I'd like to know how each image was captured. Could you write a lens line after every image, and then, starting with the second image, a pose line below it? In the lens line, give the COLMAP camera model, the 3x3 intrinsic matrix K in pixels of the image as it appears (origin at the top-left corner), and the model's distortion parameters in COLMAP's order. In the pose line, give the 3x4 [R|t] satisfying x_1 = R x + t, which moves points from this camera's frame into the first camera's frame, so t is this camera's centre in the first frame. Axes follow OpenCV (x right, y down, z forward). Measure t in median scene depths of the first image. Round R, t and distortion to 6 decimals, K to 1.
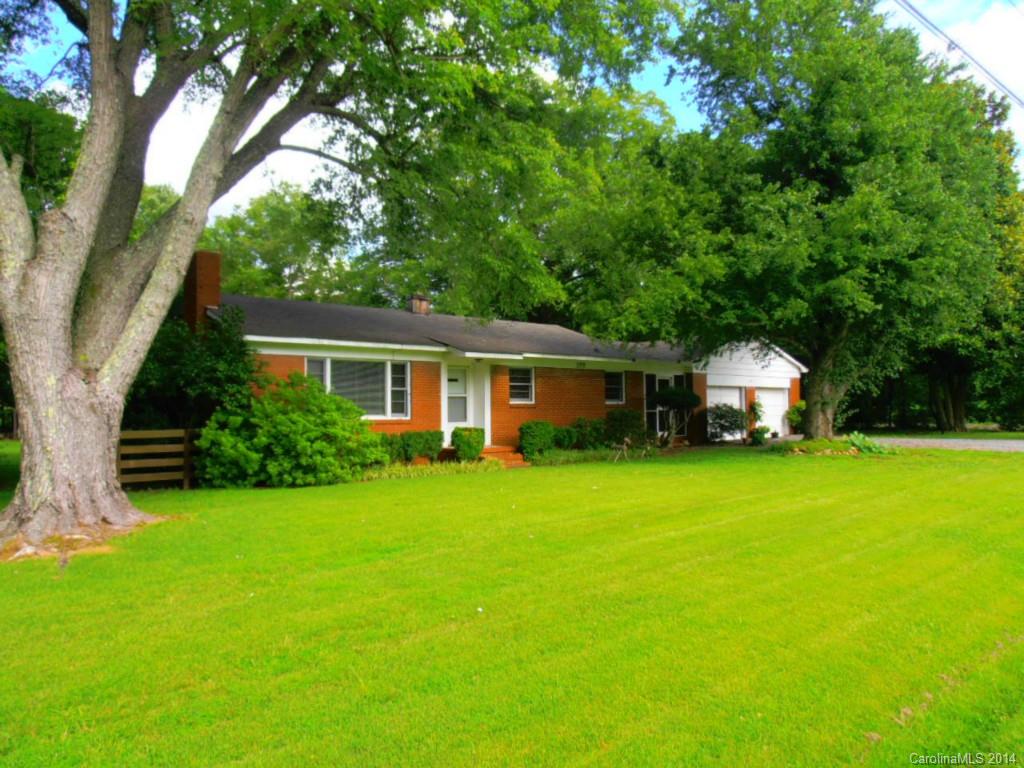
lens RADIAL K [[719.3, 0, 512.0], [0, 719.3, 384.0], [0, 0, 1]] dist [-0.000033, -0.000370]
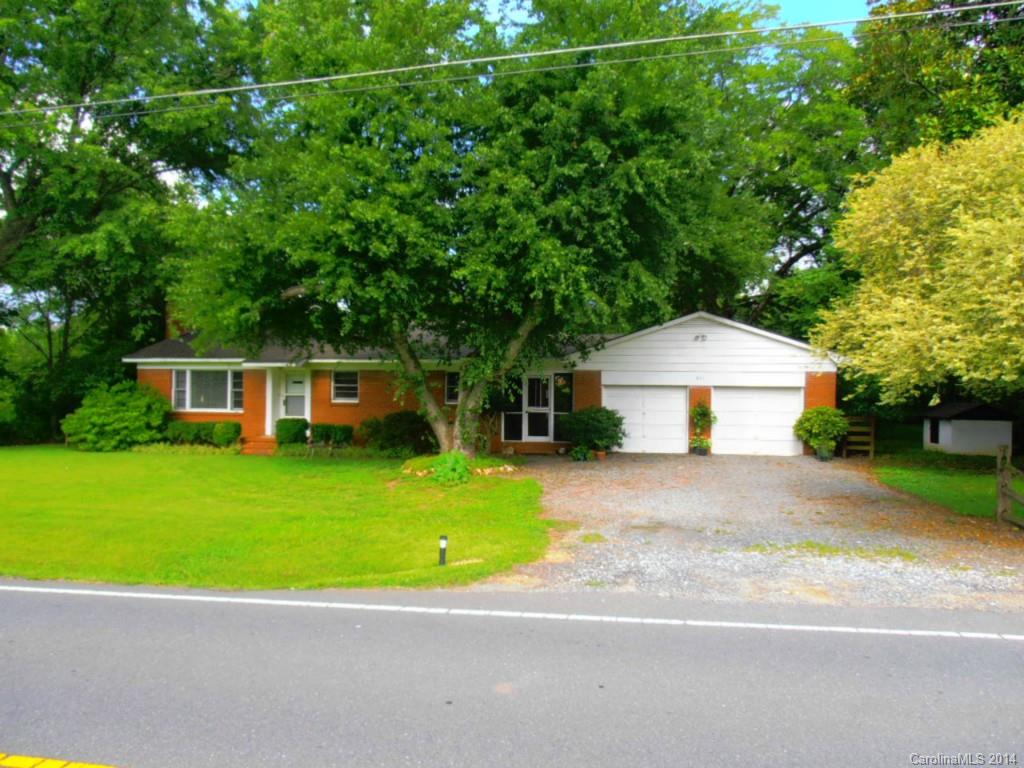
lens RADIAL K [[719.3, 0, 512.0], [0, 719.3, 384.0], [0, 0, 1]] dist [-0.000033, -0.000370]
pose [[0.581291, -0.002693, -0.813691, 1.273128], [0.010801, 0.999932, 0.004407, -0.004900], [0.813624, -0.011350, 0.581281, 0.624564]]
